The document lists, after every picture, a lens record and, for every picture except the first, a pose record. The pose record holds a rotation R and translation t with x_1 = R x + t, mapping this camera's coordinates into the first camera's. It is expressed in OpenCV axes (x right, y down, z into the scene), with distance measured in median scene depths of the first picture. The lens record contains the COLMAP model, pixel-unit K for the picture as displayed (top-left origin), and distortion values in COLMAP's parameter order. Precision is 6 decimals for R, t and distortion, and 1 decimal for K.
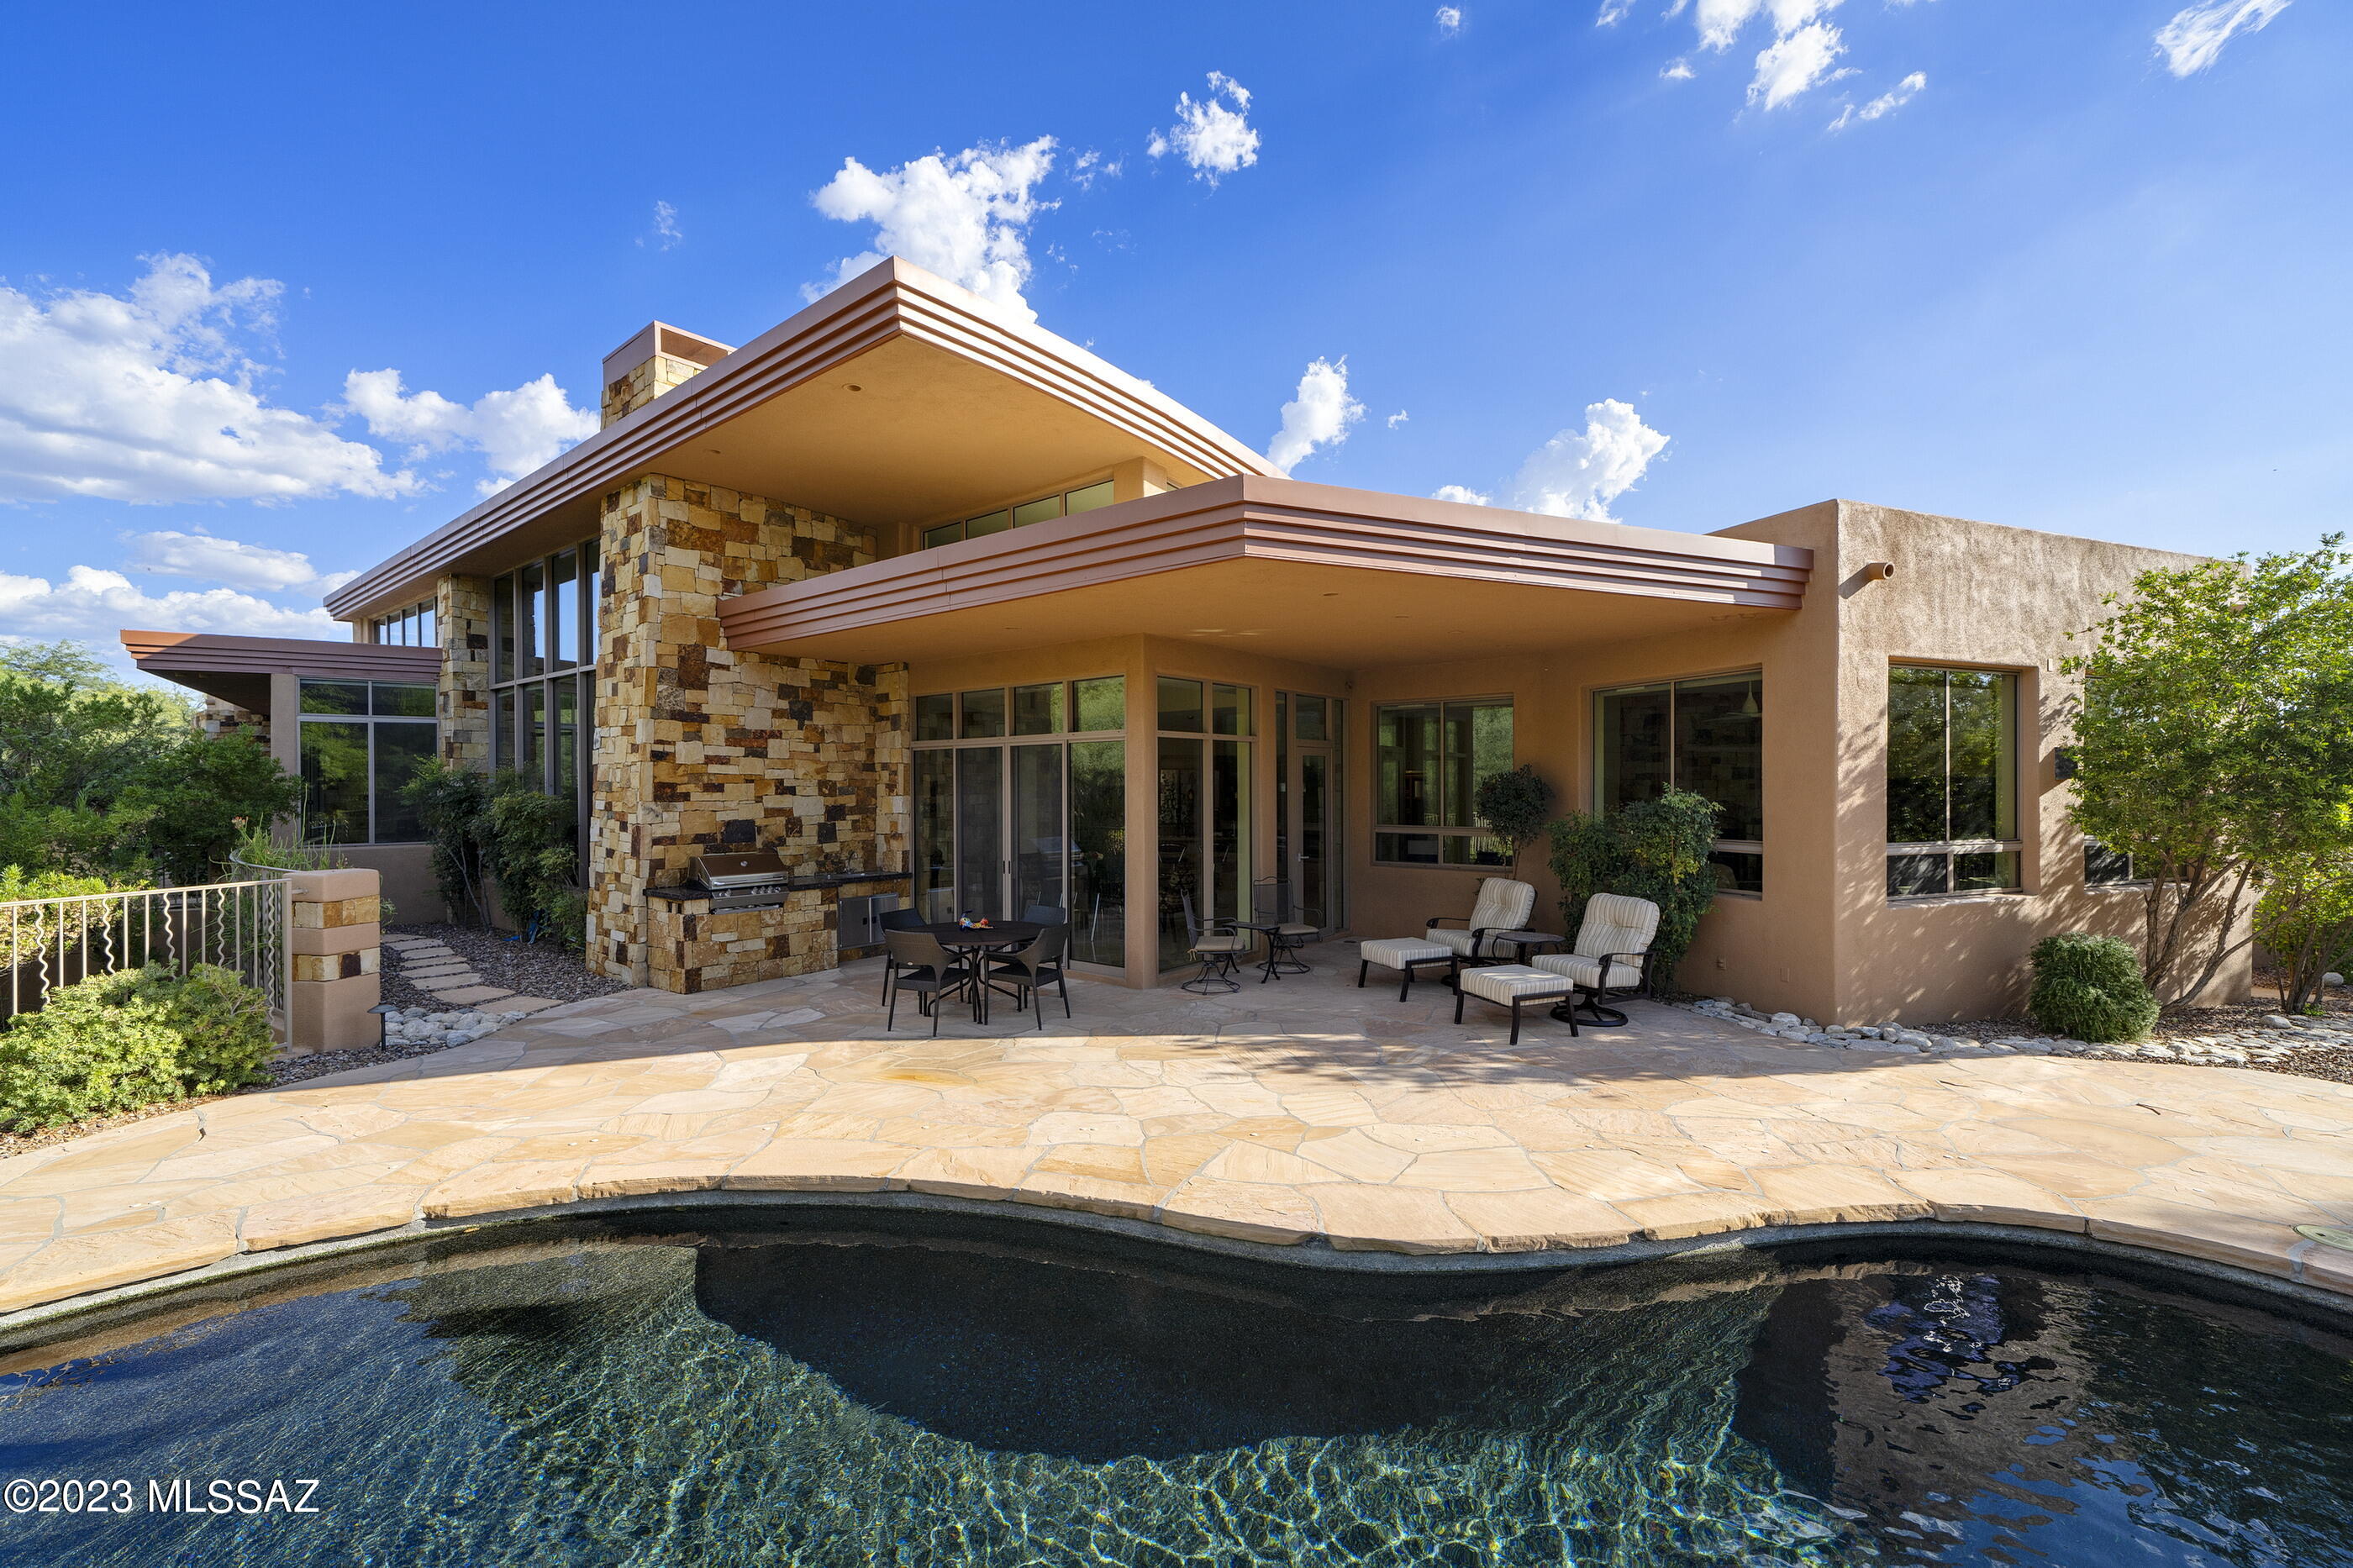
lens RADIAL K [[947.4, 0, 1145.8], [0, 947.4, 784.3], [0, 0, 1]] dist [-0.000524, 0.000031]
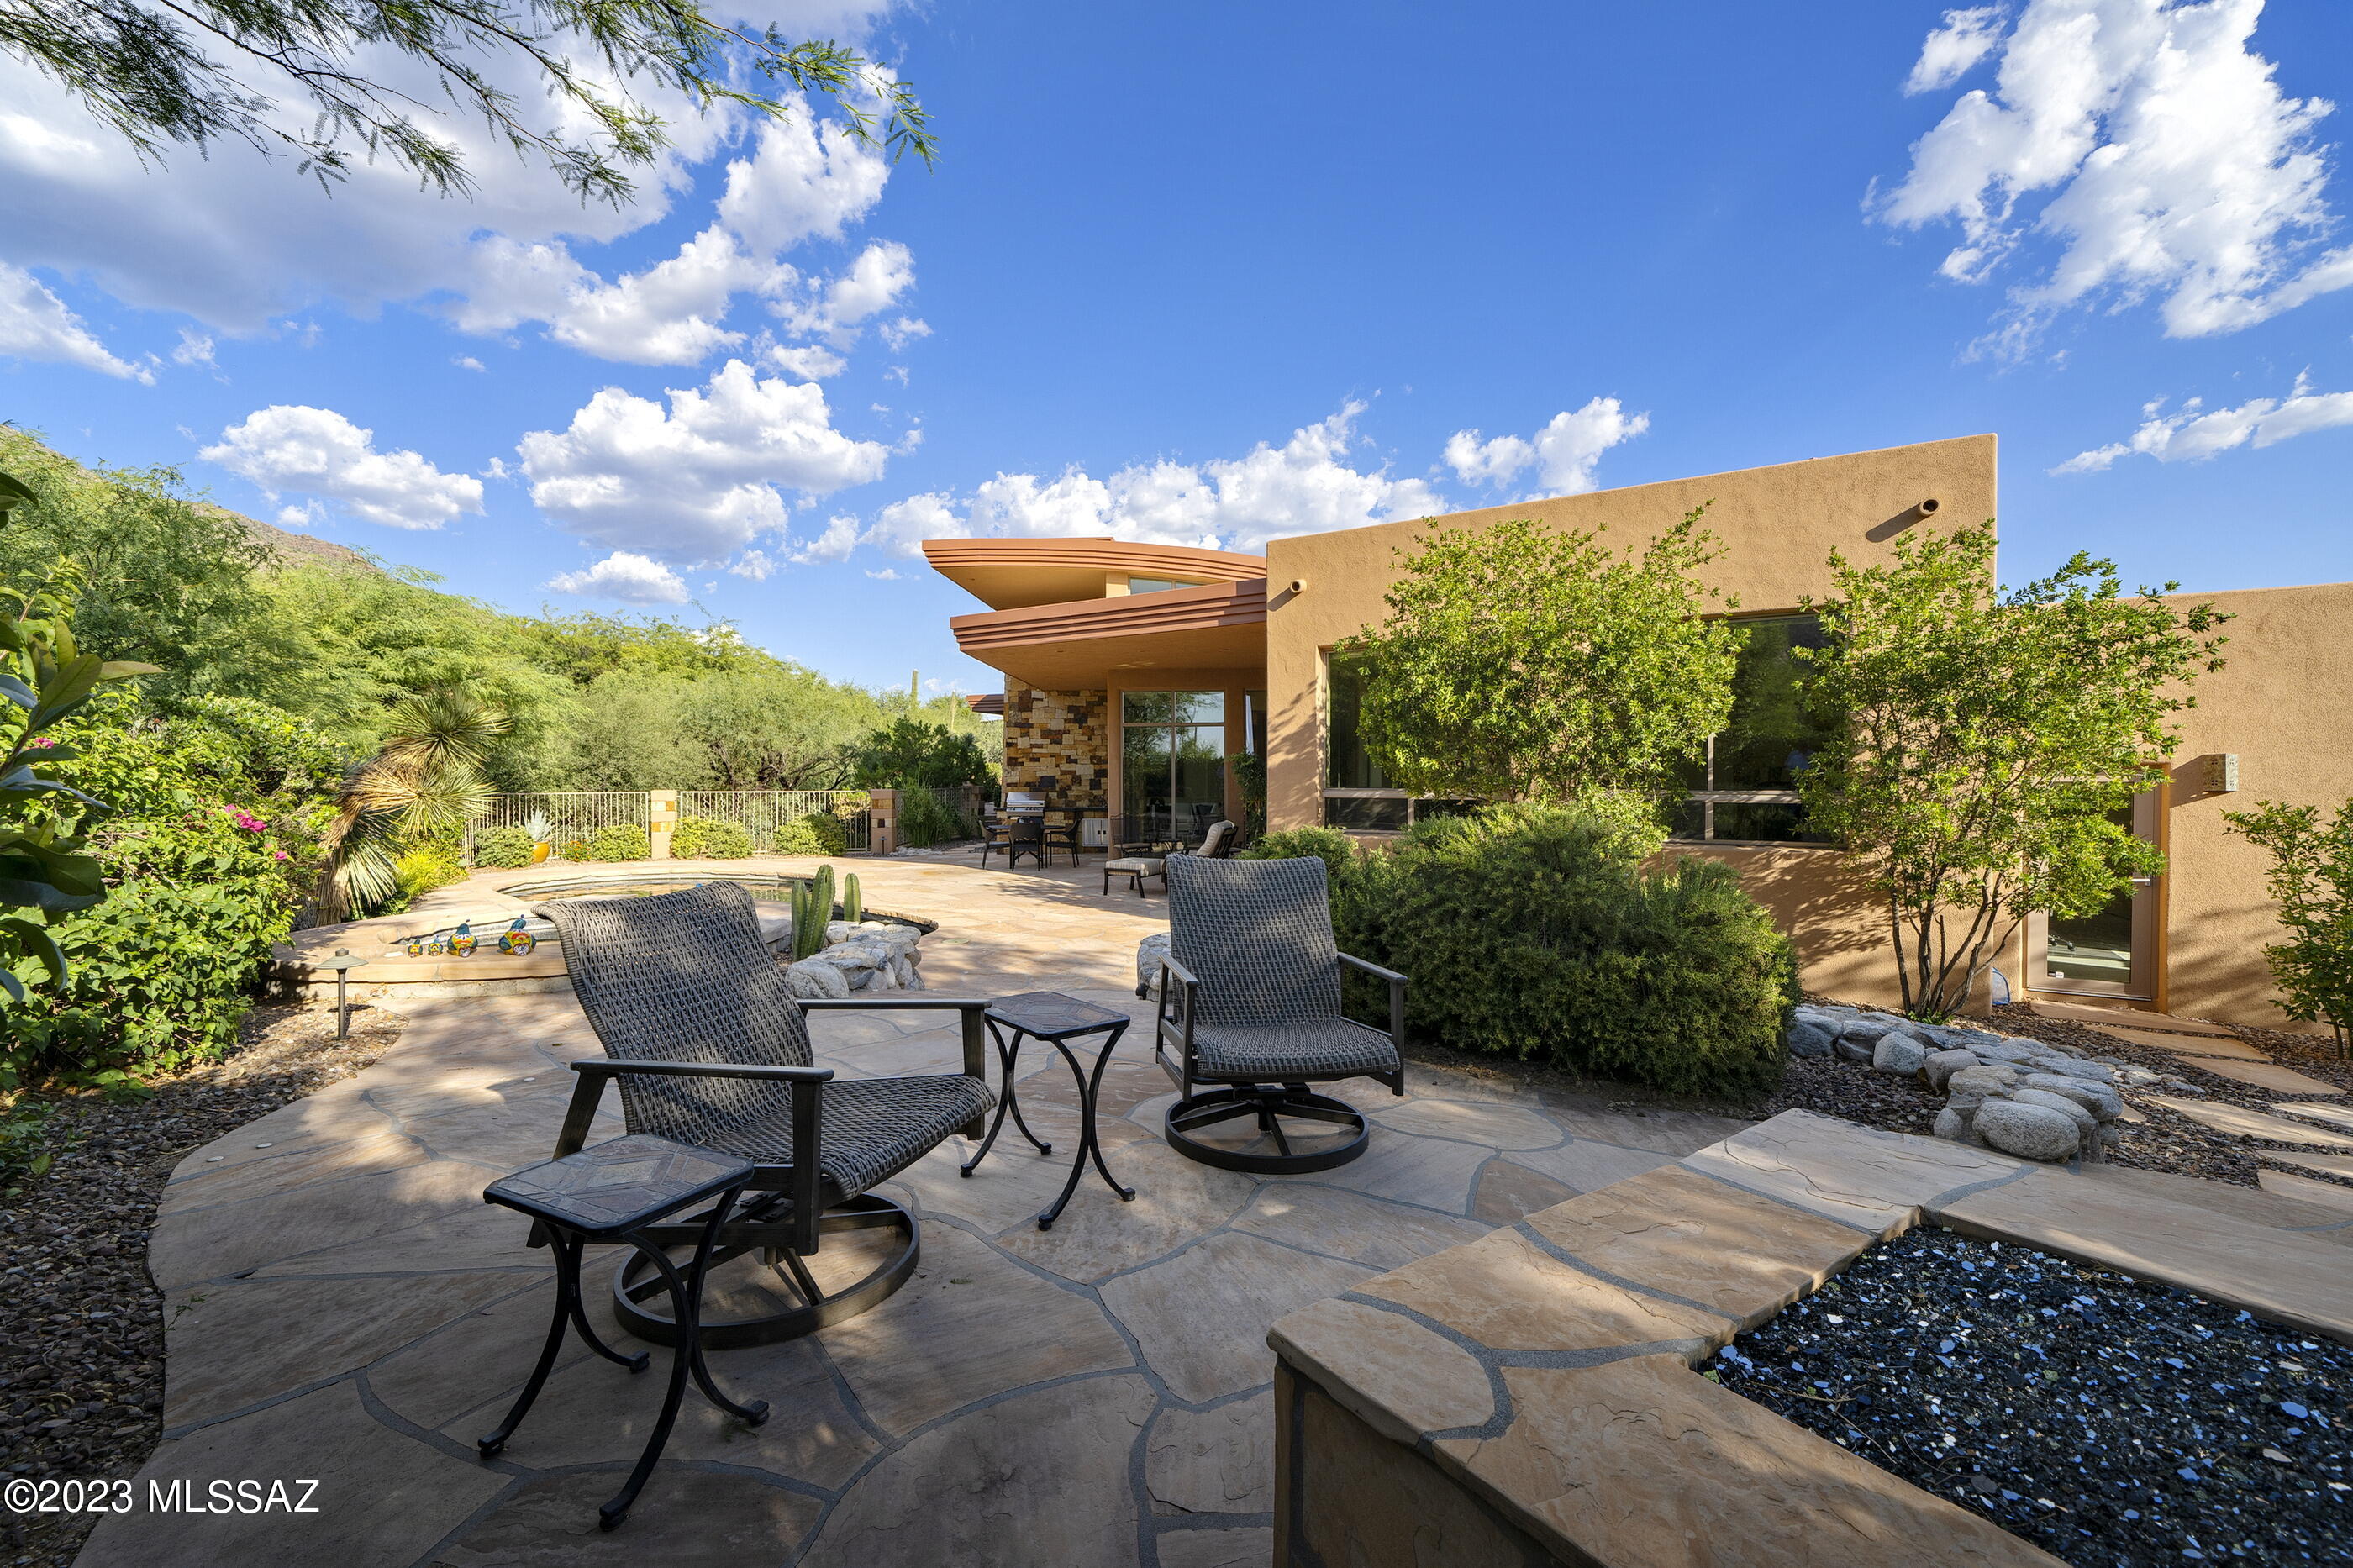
lens RADIAL K [[947.4, 0, 1162.5], [0, 947.4, 779.6], [0, 0, 1]] dist [-0.000524, 0.000031]
pose [[0.587804, 0.005545, -0.808985, 1.304768], [0.000955, 0.999971, 0.007549, 0.030351], [0.809003, -0.005210, 0.587781, 0.028972]]
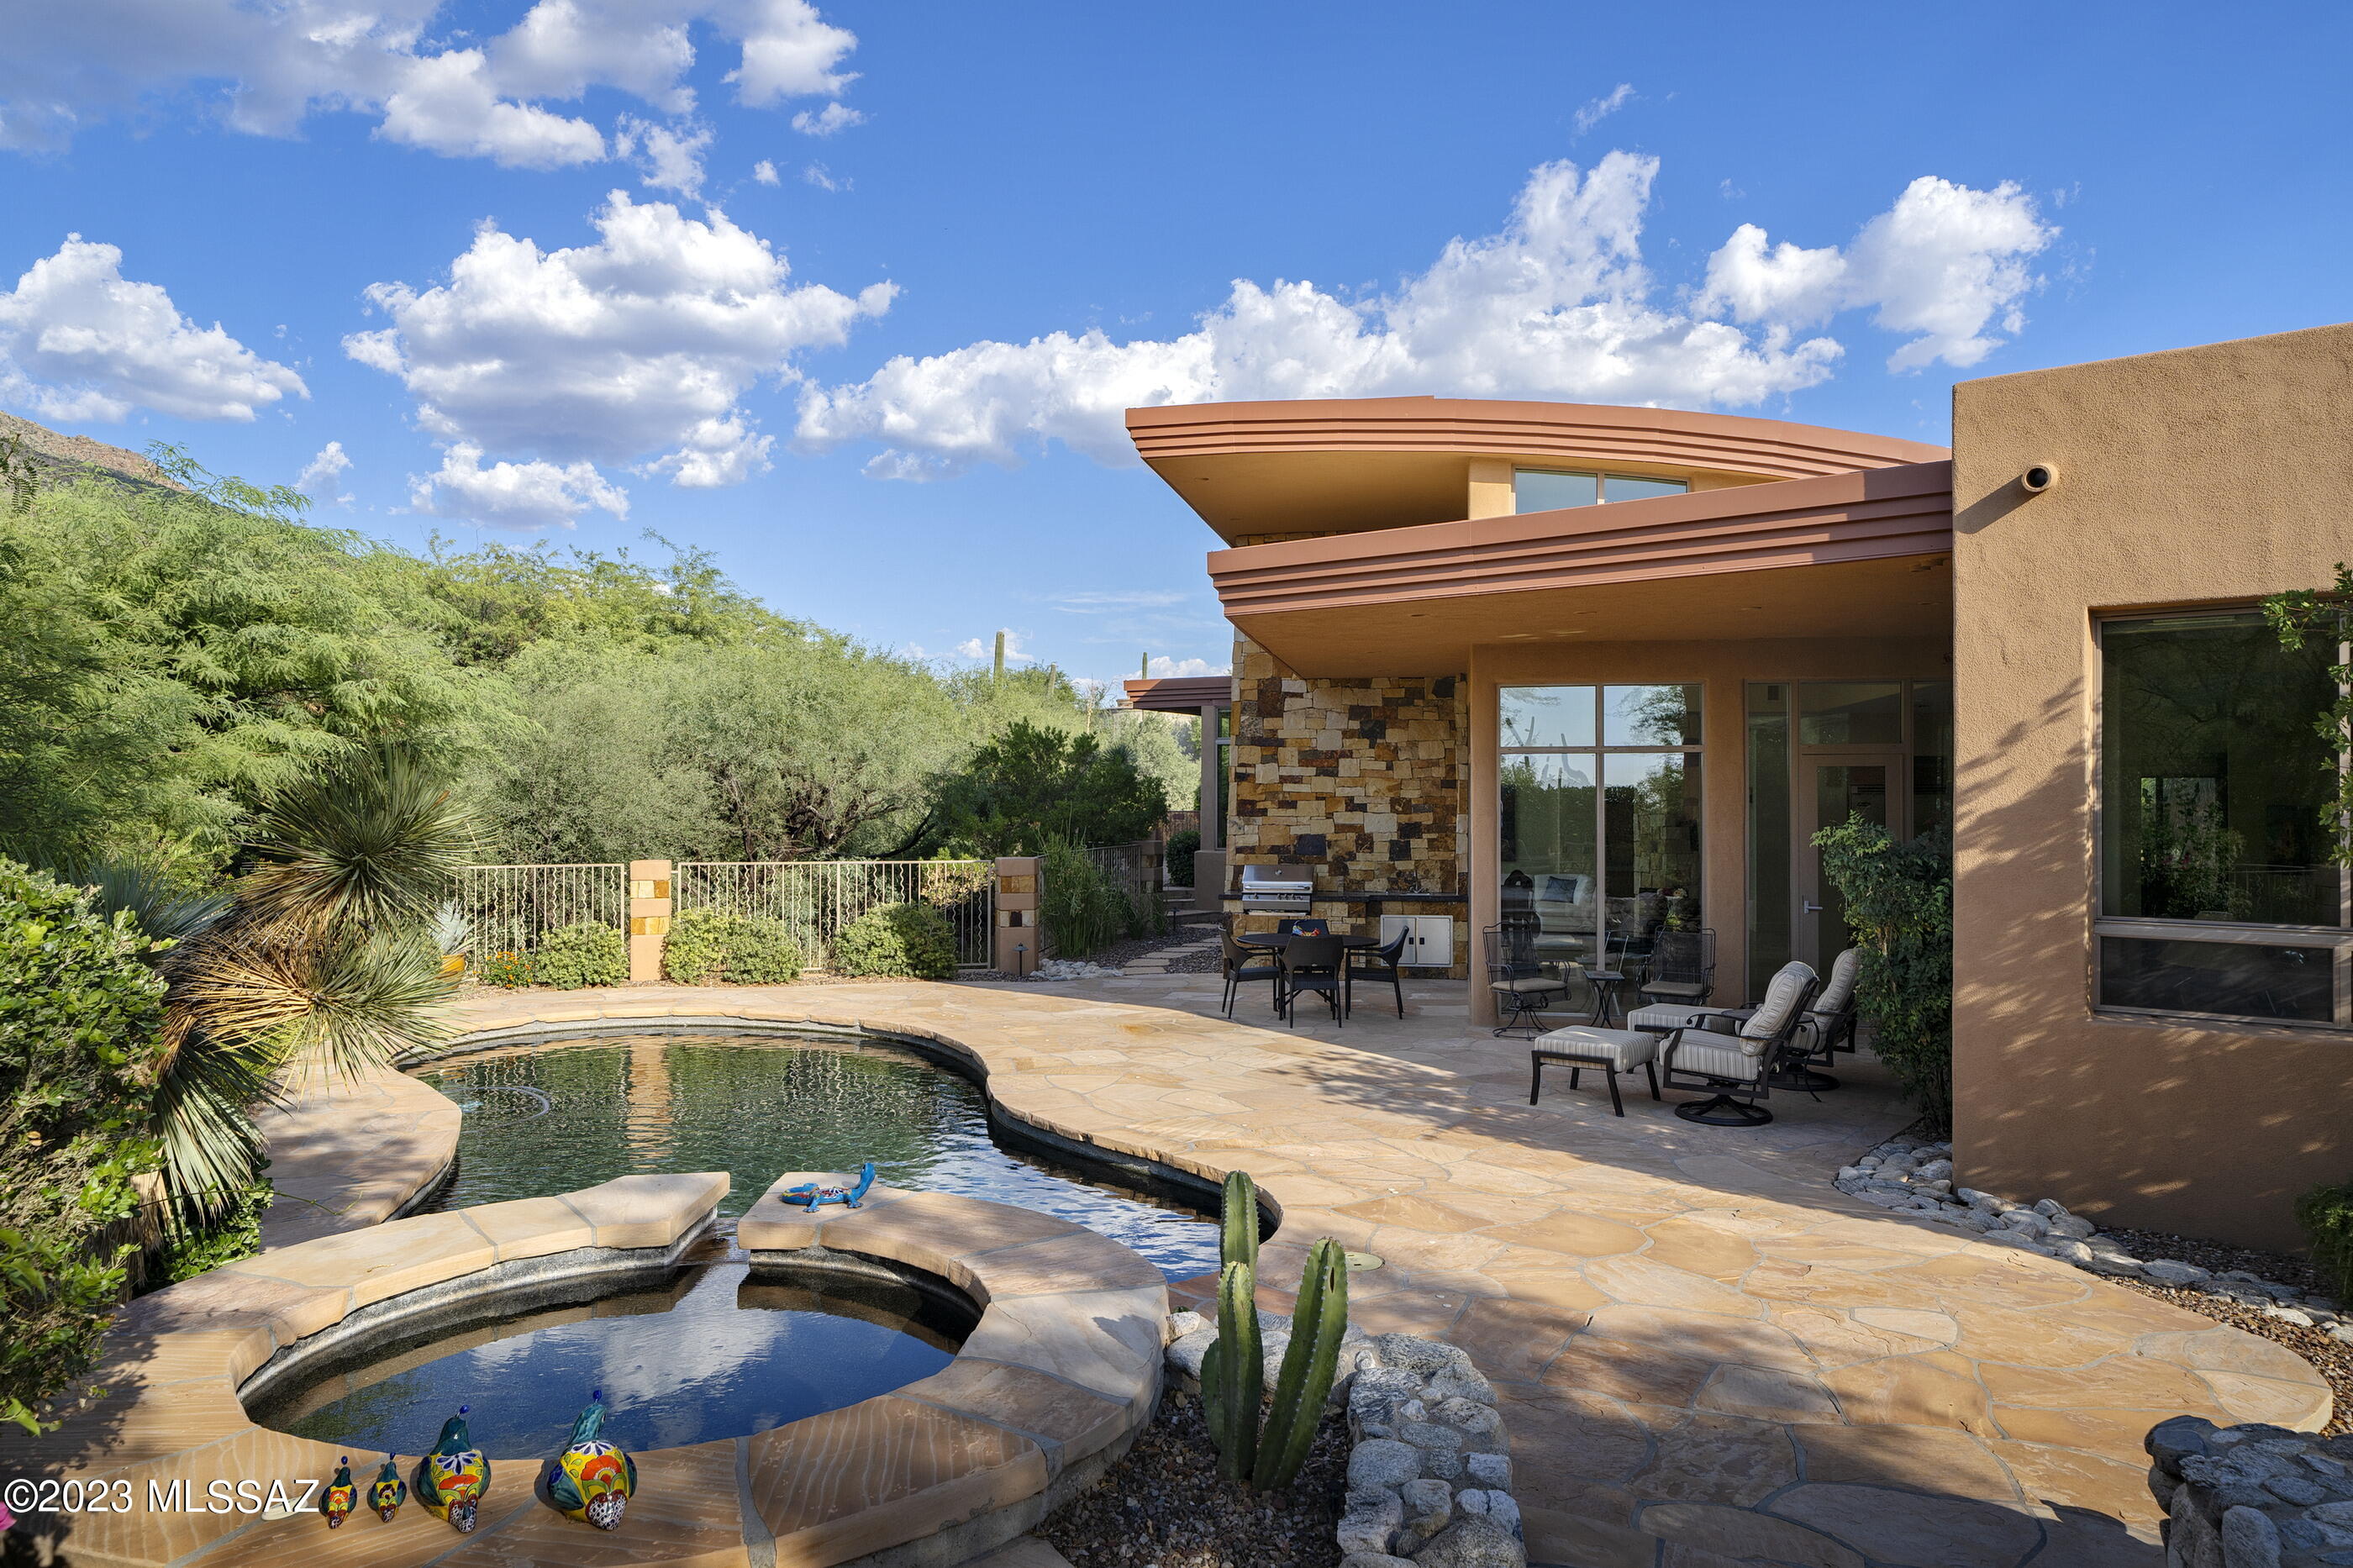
lens RADIAL K [[1541.8, 0, 1172.7], [0, 1541.8, 788.5], [0, 0, 1]] dist [0.007862, -0.000118]
pose [[0.488156, 0.000089, -0.872757, 1.027253], [0.000382, 1.000000, 0.000316, -0.015468], [0.872756, -0.000488, 0.488156, -0.001352]]
